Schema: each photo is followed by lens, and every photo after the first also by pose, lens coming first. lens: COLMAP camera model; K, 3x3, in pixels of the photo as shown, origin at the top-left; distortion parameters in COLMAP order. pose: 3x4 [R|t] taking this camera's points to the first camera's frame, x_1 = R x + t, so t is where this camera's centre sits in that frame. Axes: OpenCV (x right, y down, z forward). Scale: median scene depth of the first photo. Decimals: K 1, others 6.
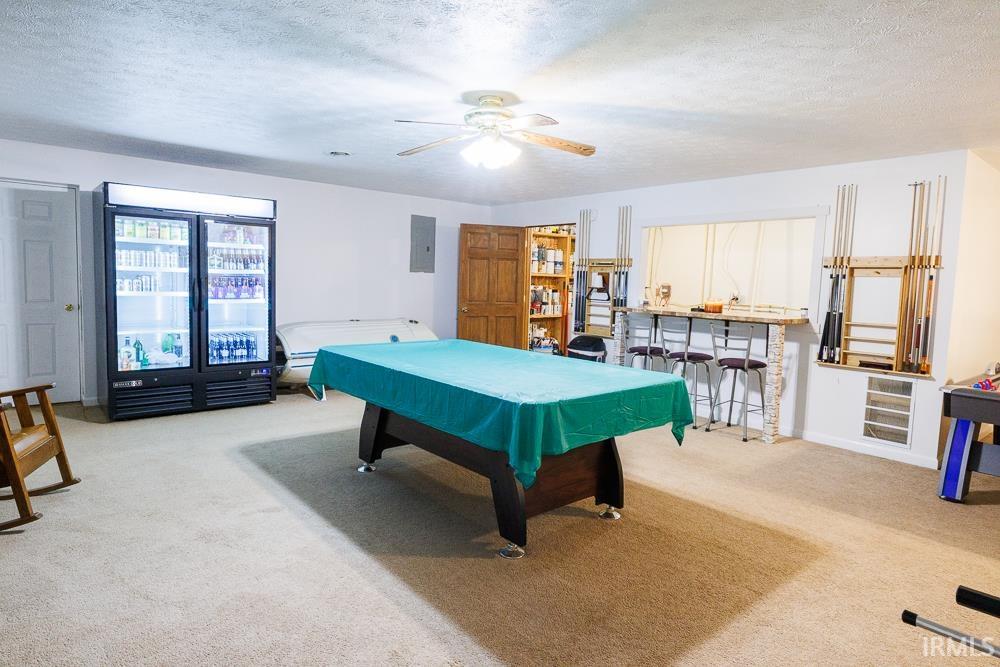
lens RADIAL K [[578.7, 0, 500.0], [0, 578.7, 333.5], [0, 0, 1]] dist [-0.001366, -0.000280]
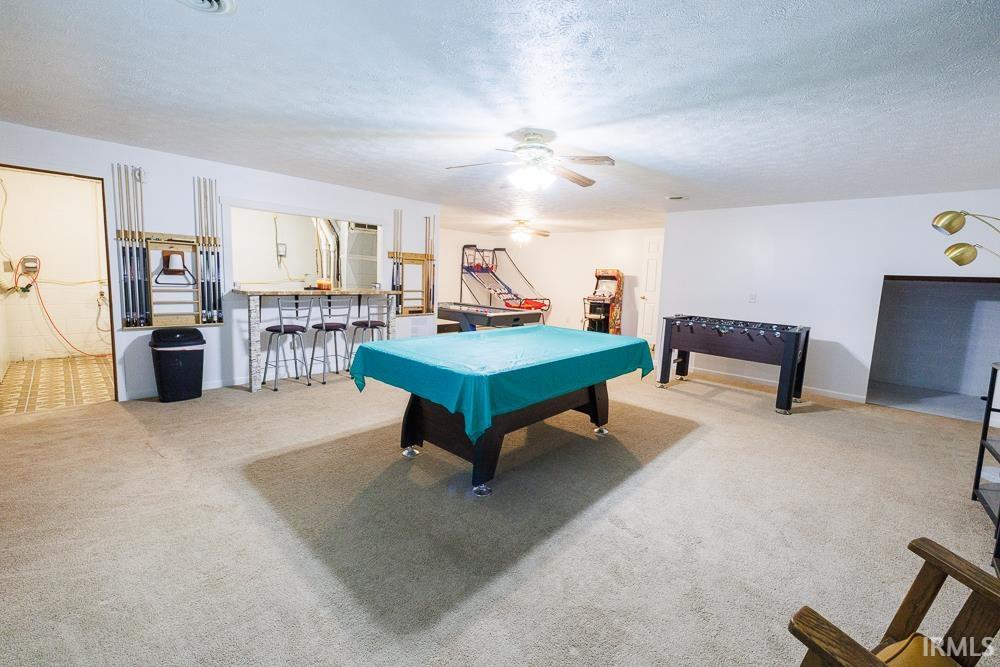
lens RADIAL K [[416.0, 0, 502.9], [0, 416.0, 322.4], [0, 0, 1]] dist [0.001443, 0.000202]
pose [[-0.125471, -0.147434, 0.981081, -0.630376], [0.048390, 0.986810, 0.154484, -0.093710], [-0.990916, 0.066857, -0.116682, 0.774352]]
